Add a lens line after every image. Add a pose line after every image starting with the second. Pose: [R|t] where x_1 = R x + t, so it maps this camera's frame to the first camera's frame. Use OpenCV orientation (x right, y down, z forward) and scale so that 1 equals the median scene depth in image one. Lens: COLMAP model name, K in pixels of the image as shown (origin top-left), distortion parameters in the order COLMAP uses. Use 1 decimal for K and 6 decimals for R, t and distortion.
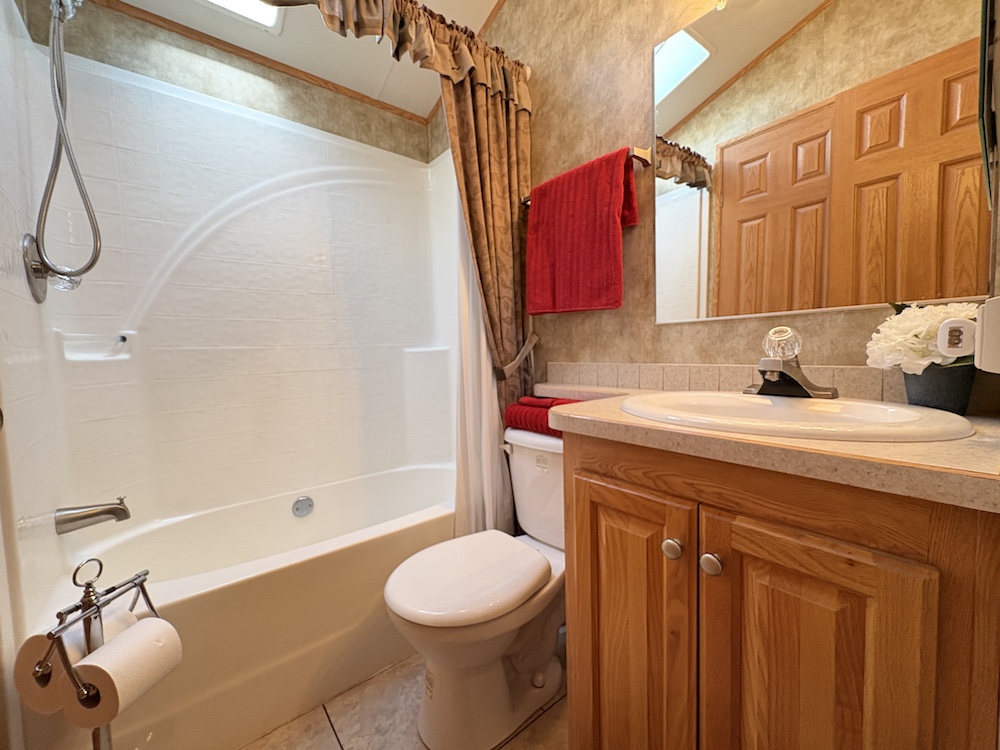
lens RADIAL K [[397.3, 0, 500.4], [0, 397.3, 377.0], [0, 0, 1]] dist [-0.000593, 0.000164]
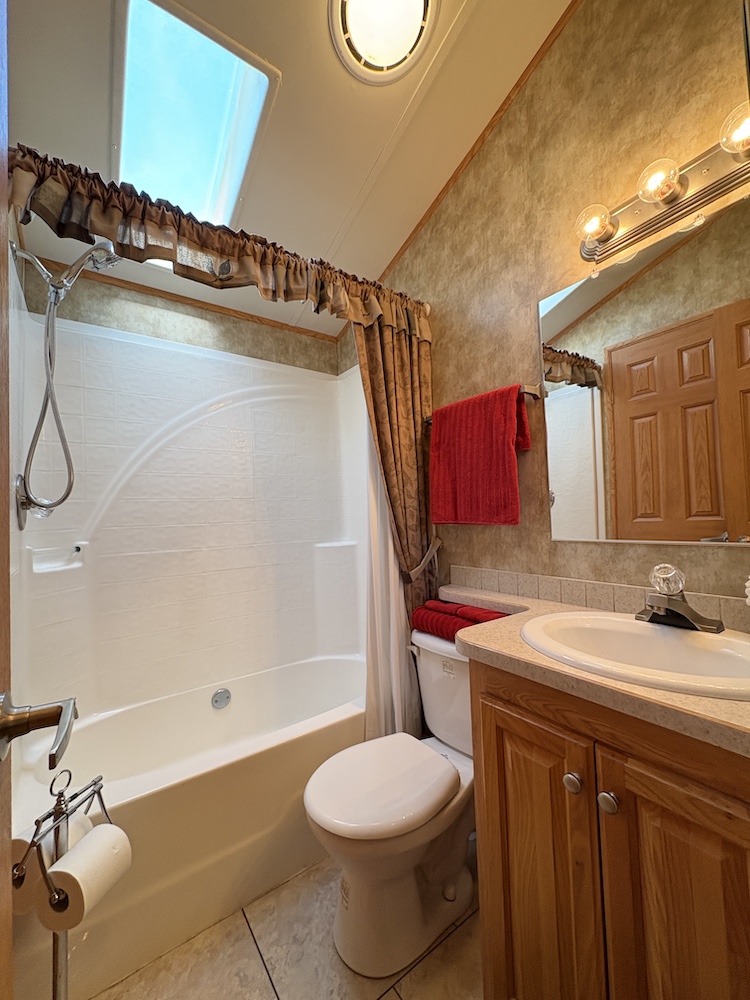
lens RADIAL K [[397.3, 0, 375.6], [0, 397.3, 501.4], [0, 0, 1]] dist [-0.000593, 0.000164]
pose [[0.998192, -0.010030, -0.059271, -0.021132], [0.004234, 0.995264, -0.097119, -0.121603], [0.059964, 0.096692, 0.993506, -0.105387]]
